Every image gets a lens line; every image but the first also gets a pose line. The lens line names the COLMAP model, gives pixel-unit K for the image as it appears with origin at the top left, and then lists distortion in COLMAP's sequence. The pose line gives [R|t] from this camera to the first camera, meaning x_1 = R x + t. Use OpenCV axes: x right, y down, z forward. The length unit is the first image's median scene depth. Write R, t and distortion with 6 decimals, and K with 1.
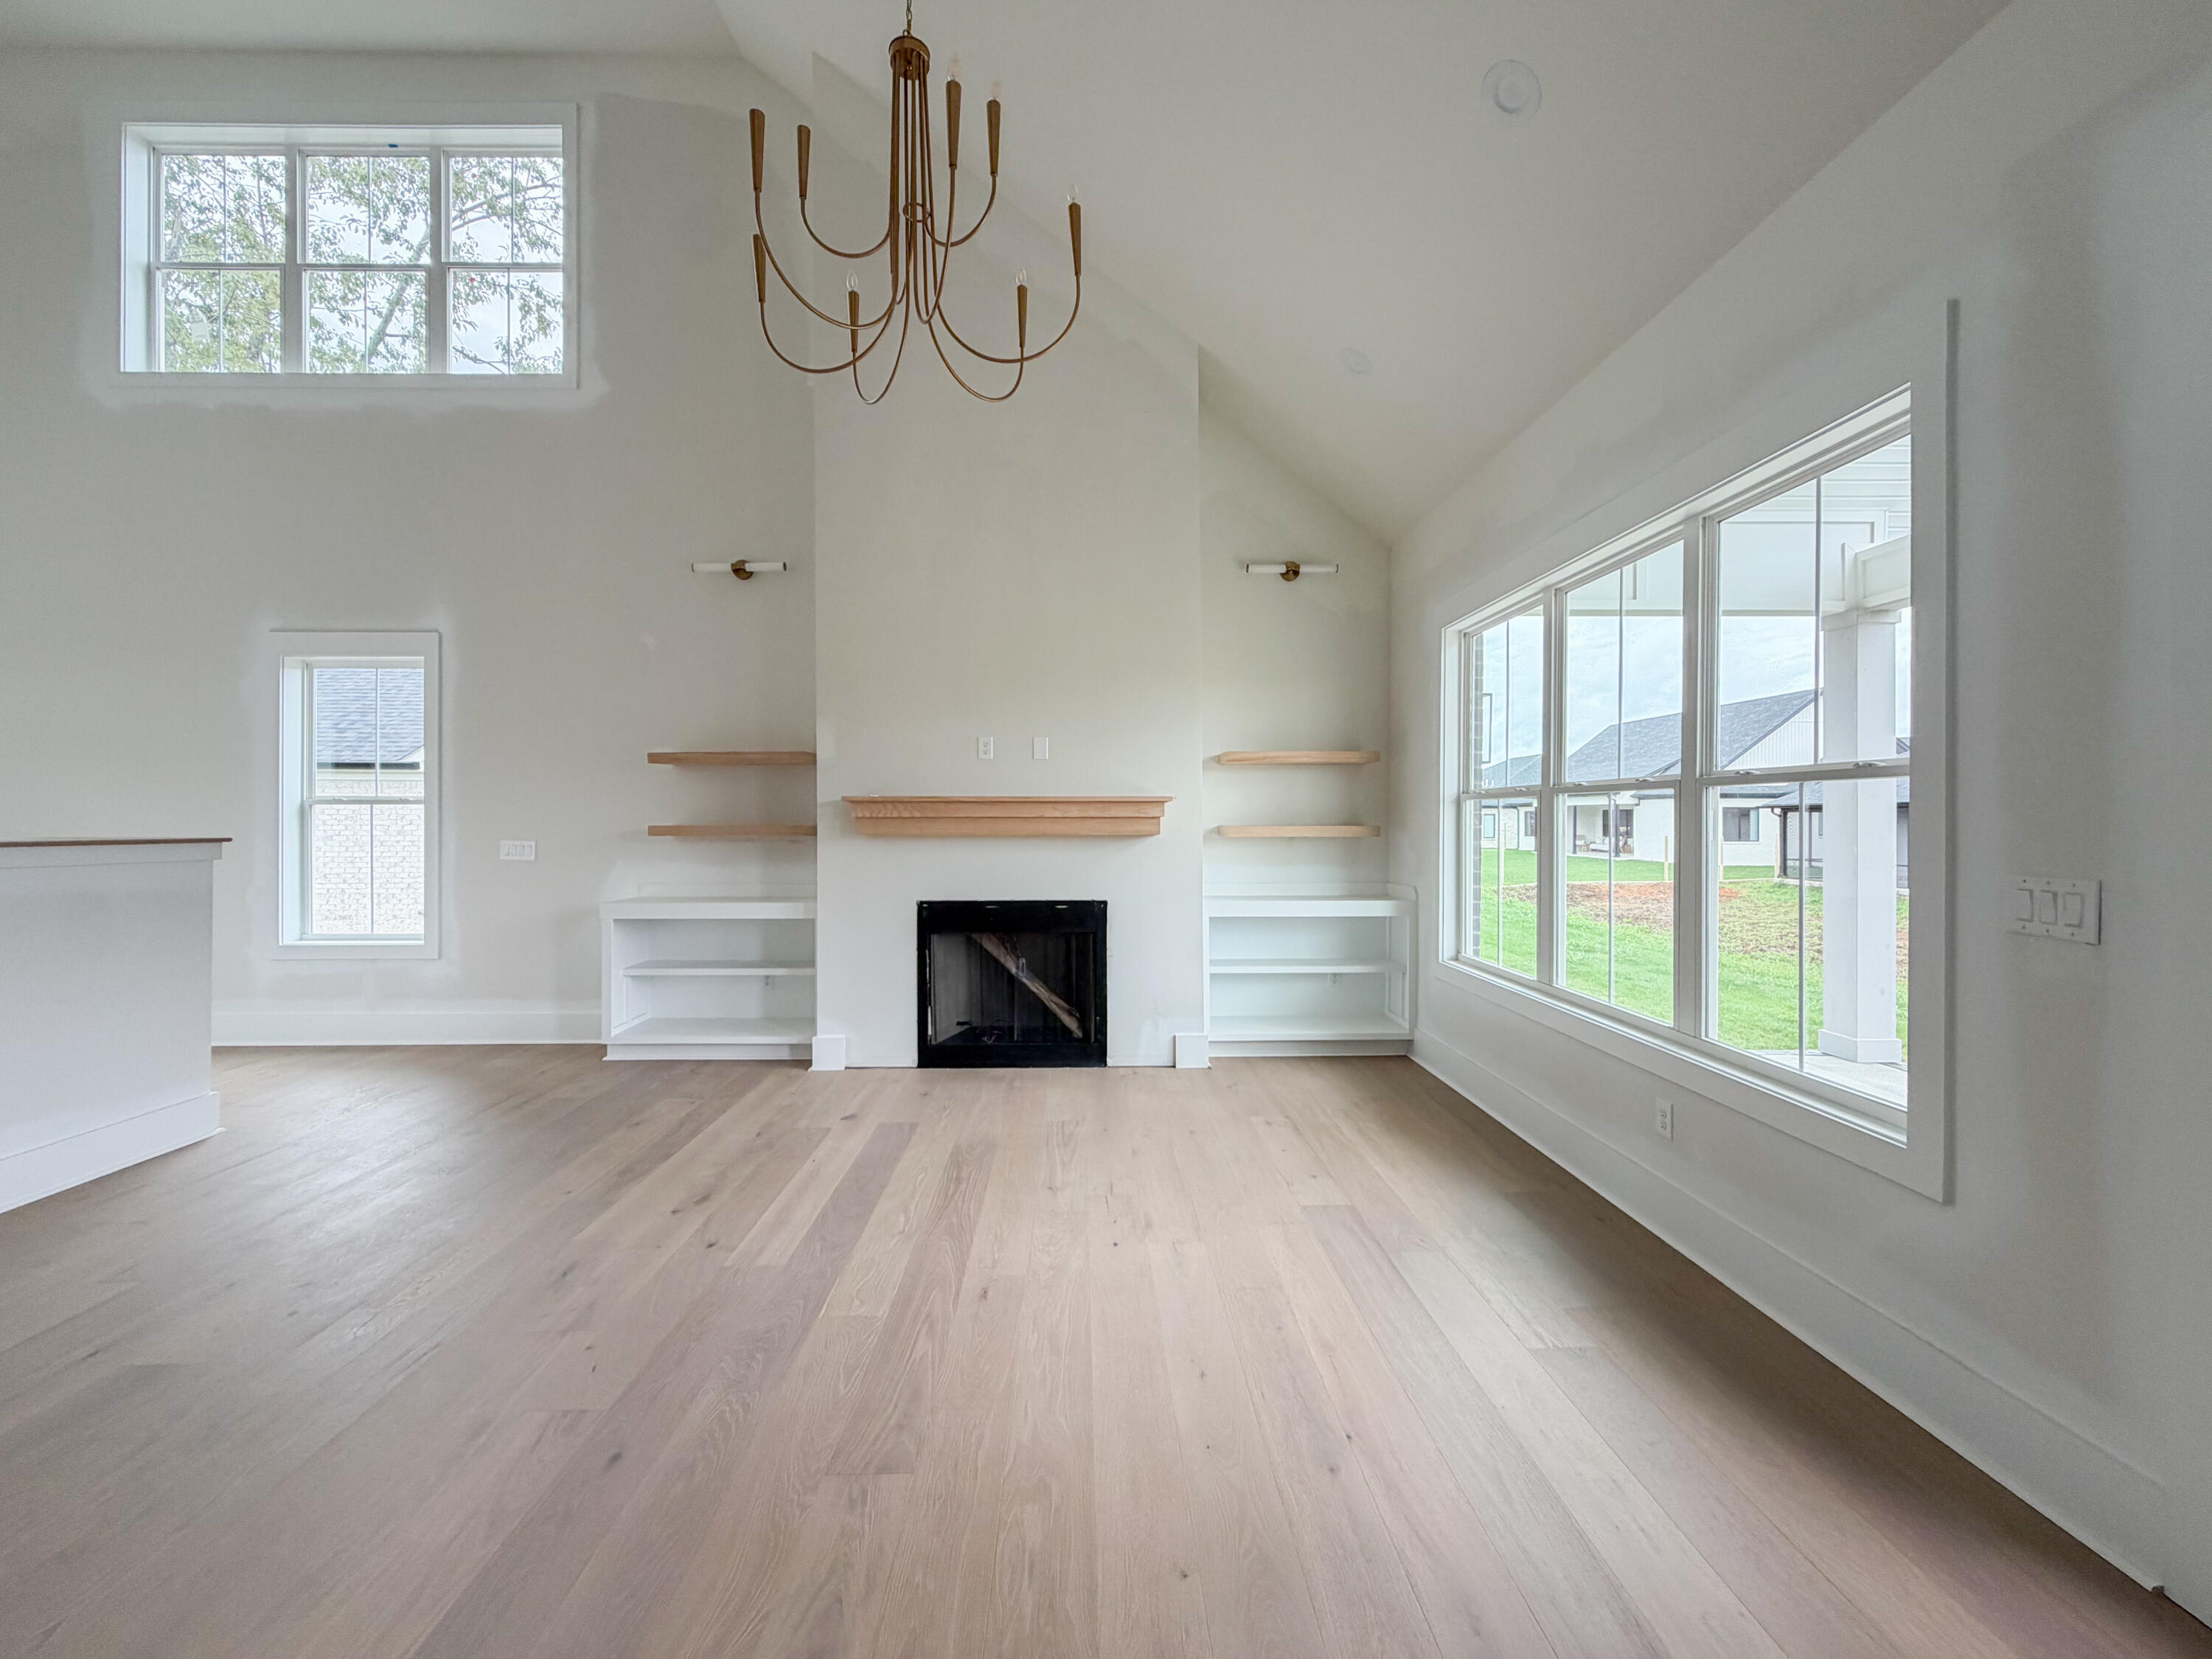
lens RADIAL K [[893.3, 0, 1090.2], [0, 893.3, 821.3], [0, 0, 1]] dist [-0.002051, 0.000259]
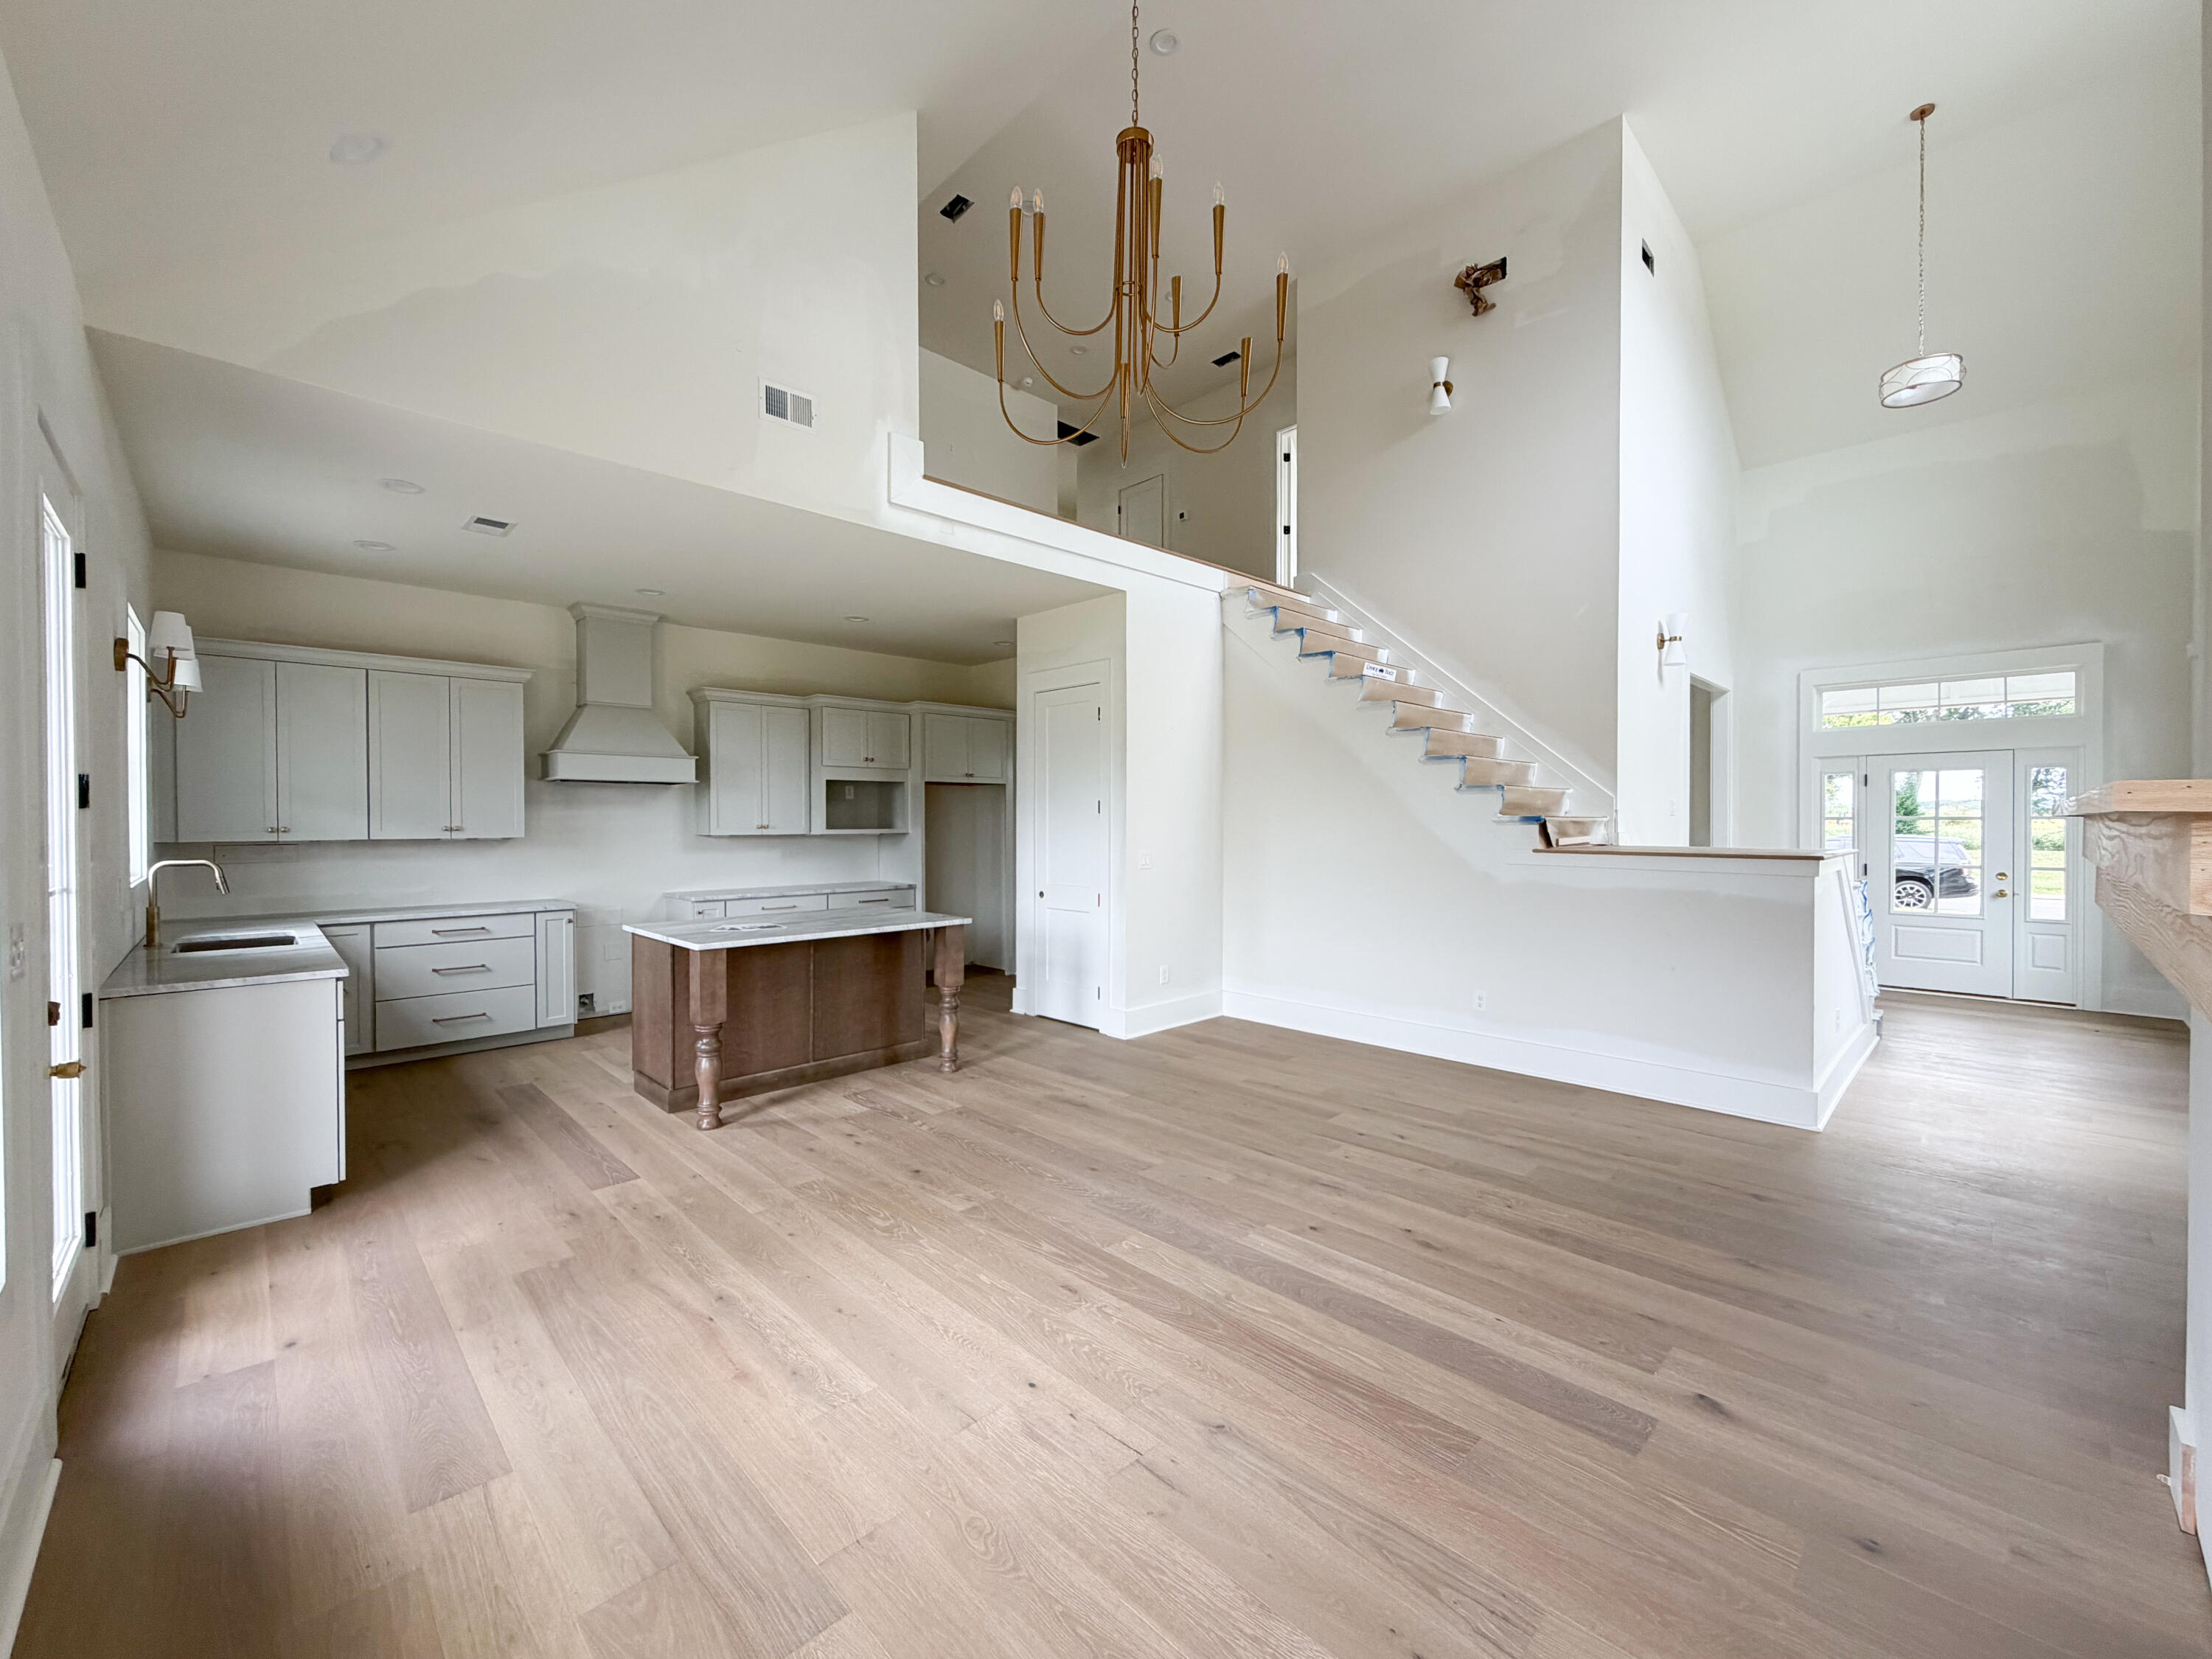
lens RADIAL K [[893.3, 0, 1116.2], [0, 893.3, 829.3], [0, 0, 1]] dist [-0.002051, 0.000259]
pose [[-0.719645, 0.008924, -0.694285, 0.312186], [0.001501, 0.999935, 0.011297, -0.025036], [0.694341, 0.007088, -0.719611, 0.956836]]
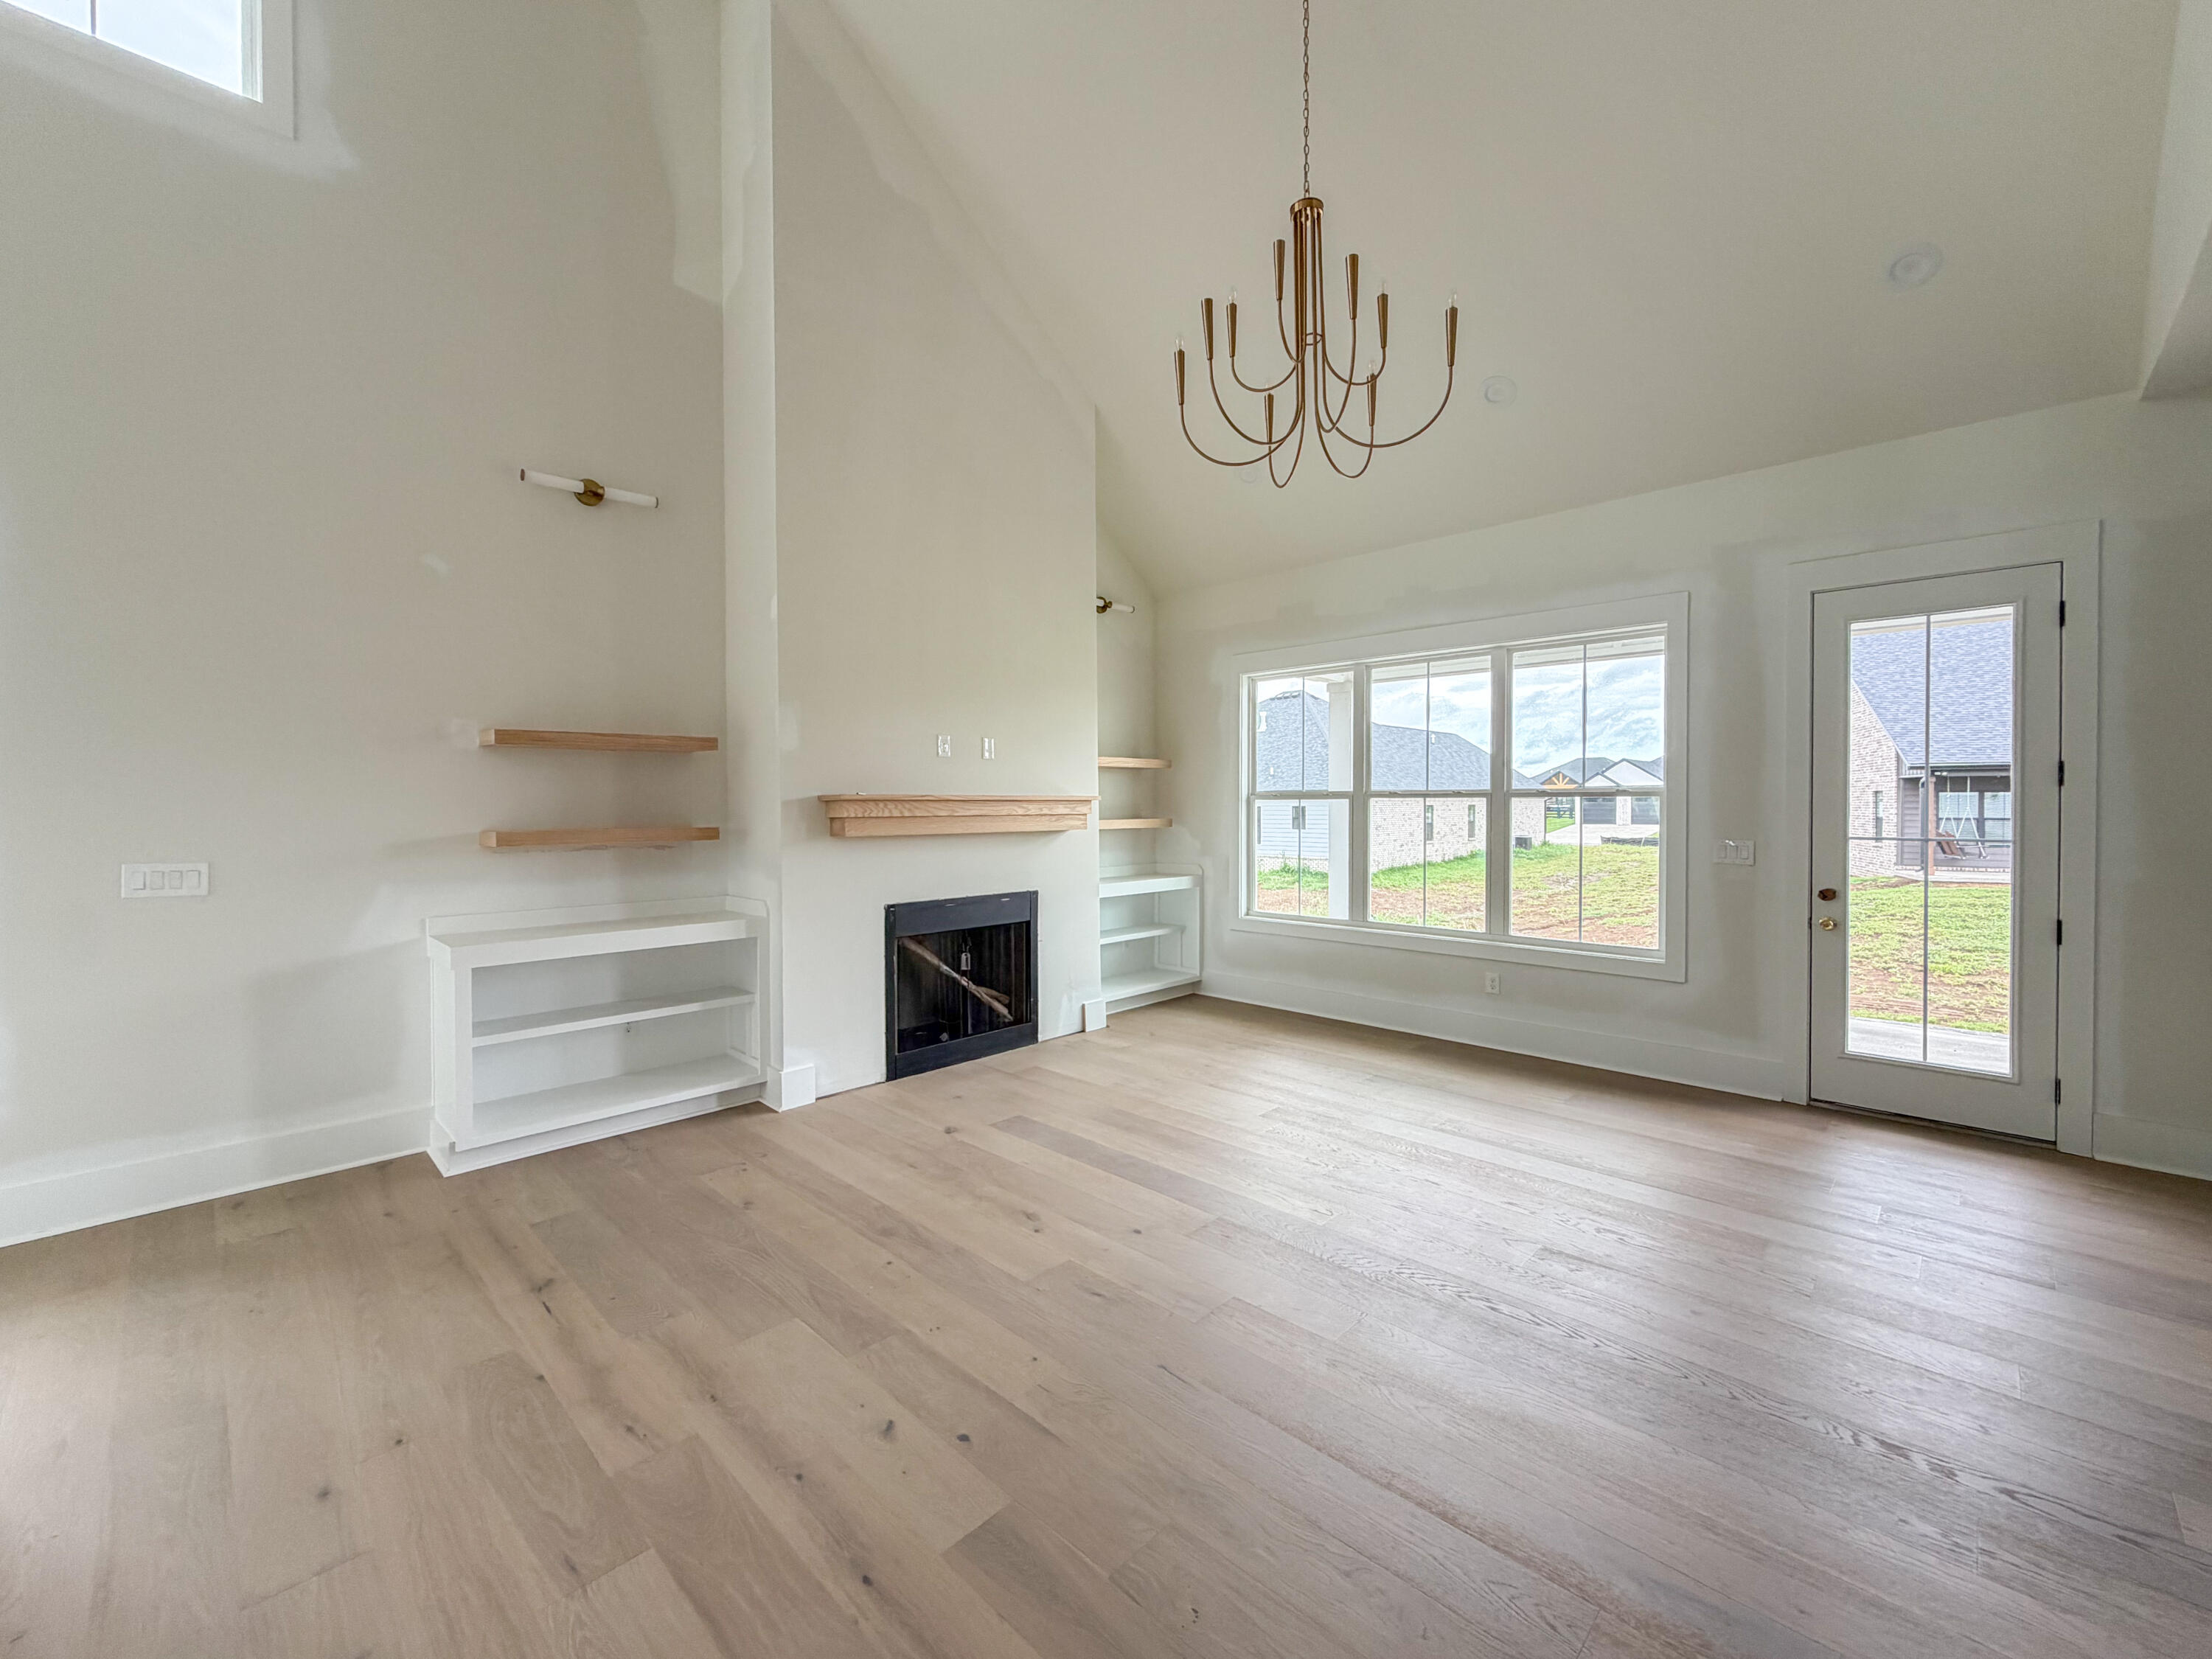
lens RADIAL K [[893.3, 0, 1113.3], [0, 893.3, 814.2], [0, 0, 1]] dist [-0.002051, 0.000259]
pose [[0.708084, -0.010409, 0.706052, -0.690083], [0.004801, 0.999939, 0.009927, -0.015038], [-0.706112, -0.003639, 0.708091, 0.164149]]
